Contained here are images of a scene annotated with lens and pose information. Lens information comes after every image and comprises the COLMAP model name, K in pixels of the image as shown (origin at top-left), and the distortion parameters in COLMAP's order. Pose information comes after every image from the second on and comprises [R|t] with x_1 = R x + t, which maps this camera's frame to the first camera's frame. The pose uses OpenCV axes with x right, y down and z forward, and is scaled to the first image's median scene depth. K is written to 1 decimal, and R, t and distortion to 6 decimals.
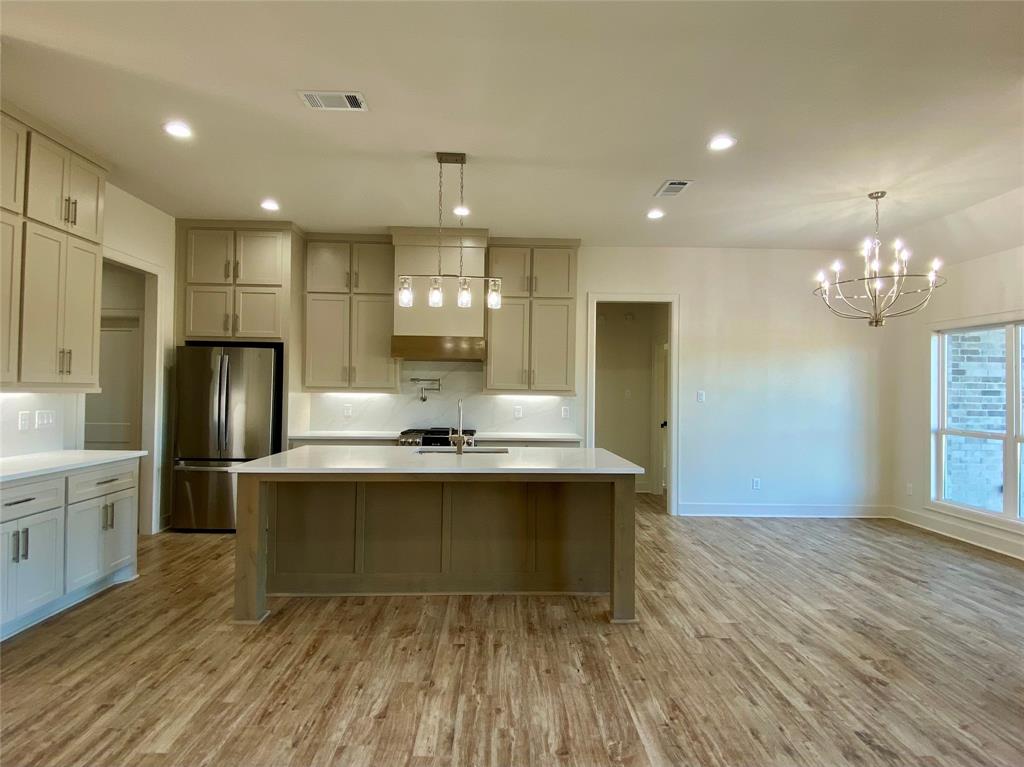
lens RADIAL K [[529.4, 0, 512.1], [0, 529.4, 384.0], [0, 0, 1]] dist [0.005355, -0.002295]
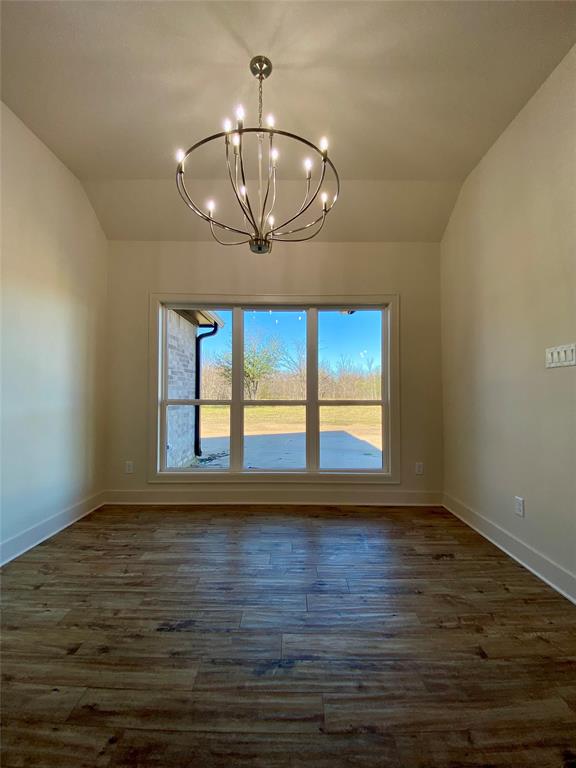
lens RADIAL K [[309.6, 0, 287.7], [0, 309.6, 385.2], [0, 0, 1]] dist [-0.020252, -0.000889]
pose [[0.013954, -0.004079, 0.999894, 0.244968], [-0.020907, 0.999772, 0.004371, 0.053103], [-0.999684, -0.020966, 0.013865, 0.843548]]
